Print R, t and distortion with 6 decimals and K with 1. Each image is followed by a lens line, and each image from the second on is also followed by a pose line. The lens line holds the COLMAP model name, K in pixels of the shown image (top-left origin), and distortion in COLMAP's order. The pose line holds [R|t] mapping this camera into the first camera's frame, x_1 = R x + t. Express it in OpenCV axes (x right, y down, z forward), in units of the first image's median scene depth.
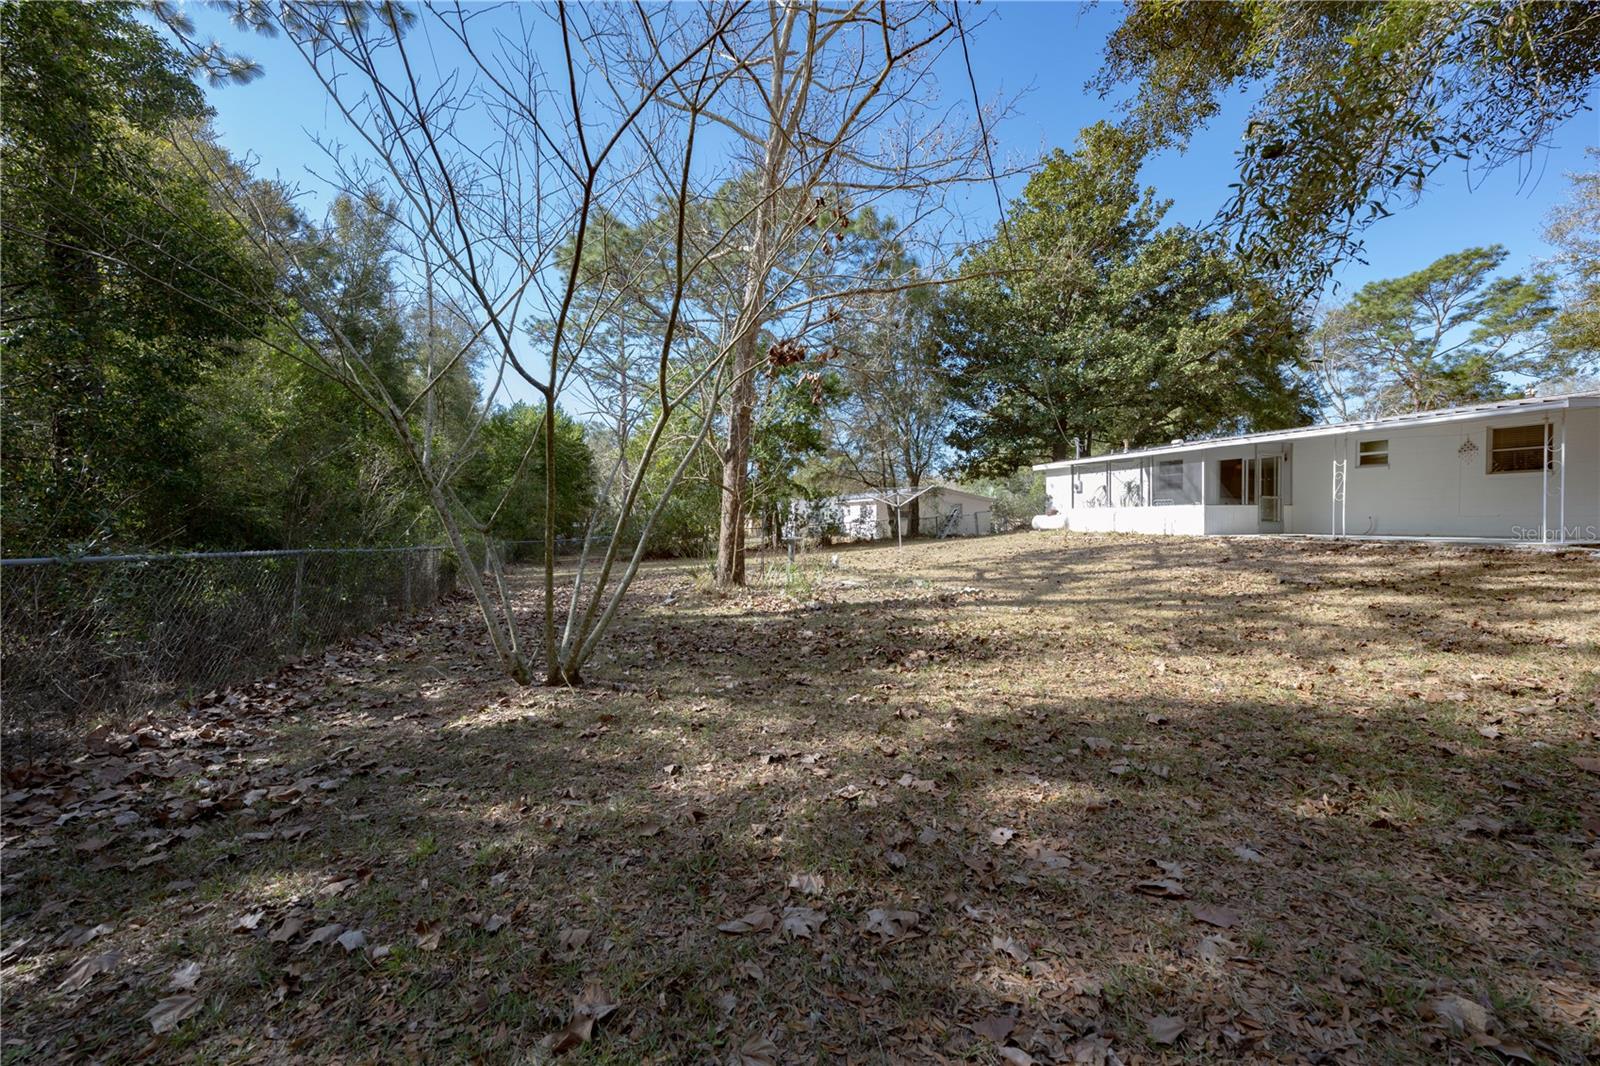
lens RADIAL K [[634.4, 0, 797.7], [0, 634.4, 530.6], [0, 0, 1]] dist [-0.002047, 0.000376]
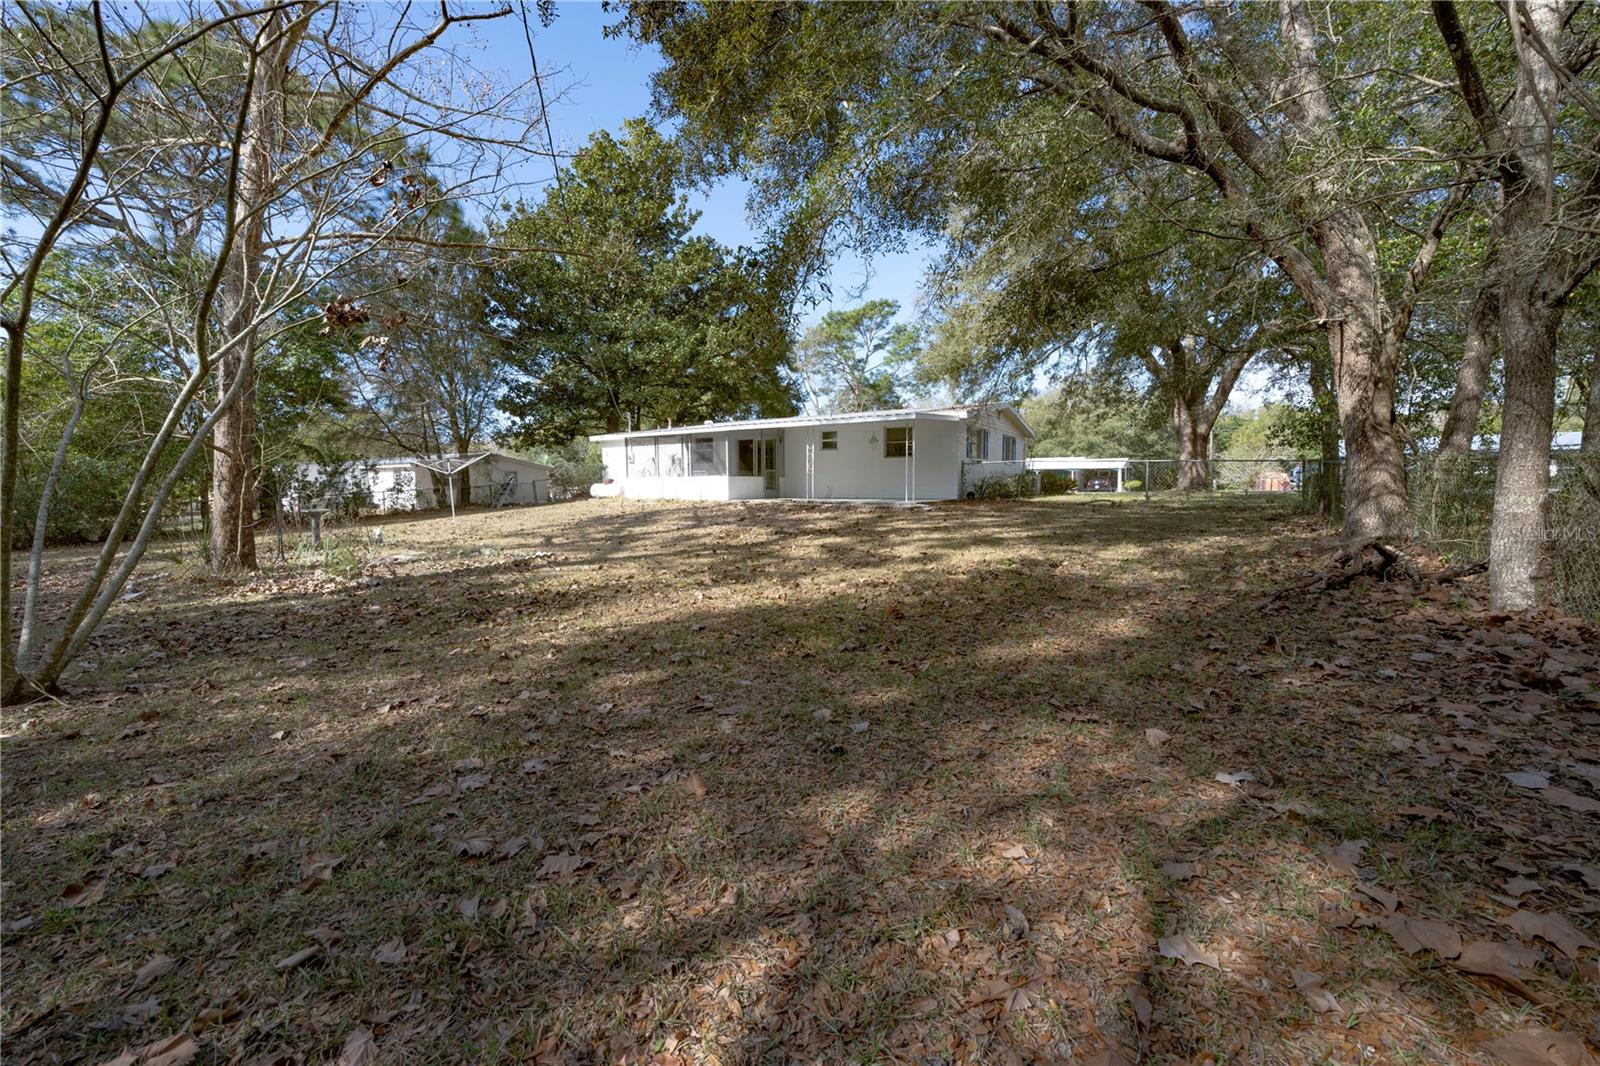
lens RADIAL K [[634.4, 0, 796.0], [0, 634.4, 527.0], [0, 0, 1]] dist [-0.002047, 0.000376]
pose [[0.781751, -0.040440, 0.622278, -0.057113], [0.012530, 0.998712, 0.049162, 0.000996], [-0.623465, -0.030635, 0.781251, -0.100257]]
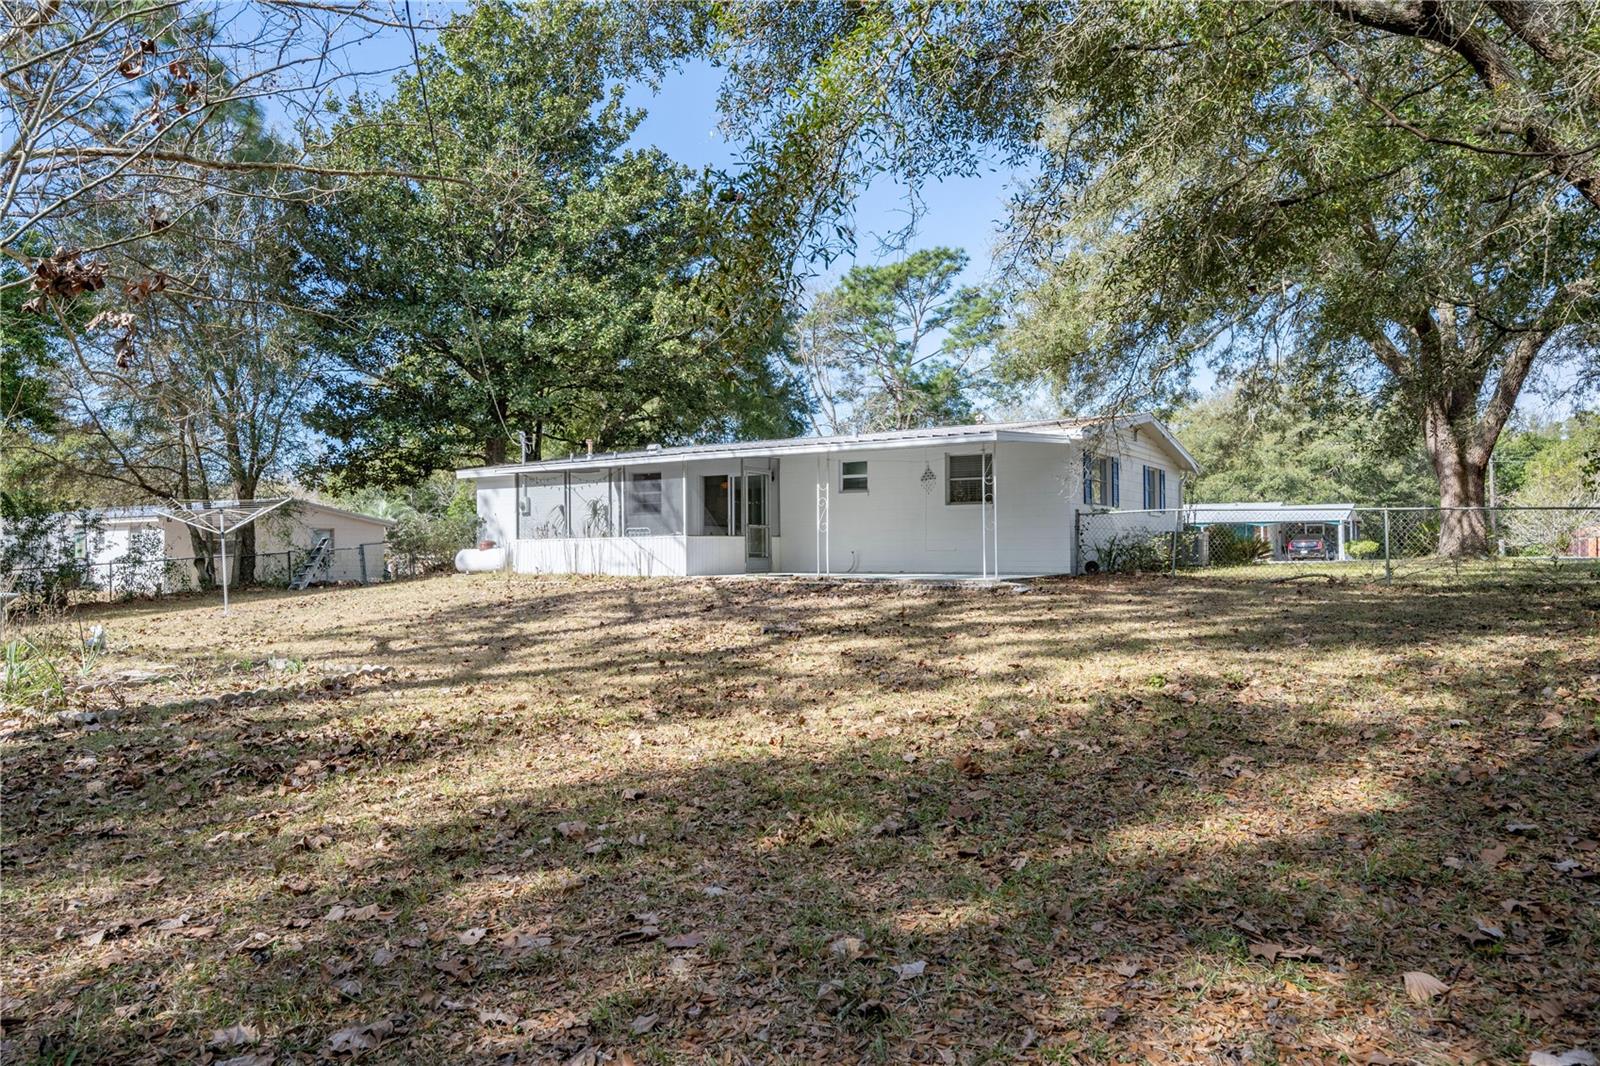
lens RADIAL K [[1064.0, 0, 794.8], [0, 1064.0, 524.3], [0, 0, 1]] dist [-0.003471, 0.002565]
pose [[0.784437, 0.013766, 0.620056, -0.058408], [0.015014, 0.999039, -0.041174, -0.000211], [-0.620027, 0.041608, 0.783477, -0.101921]]
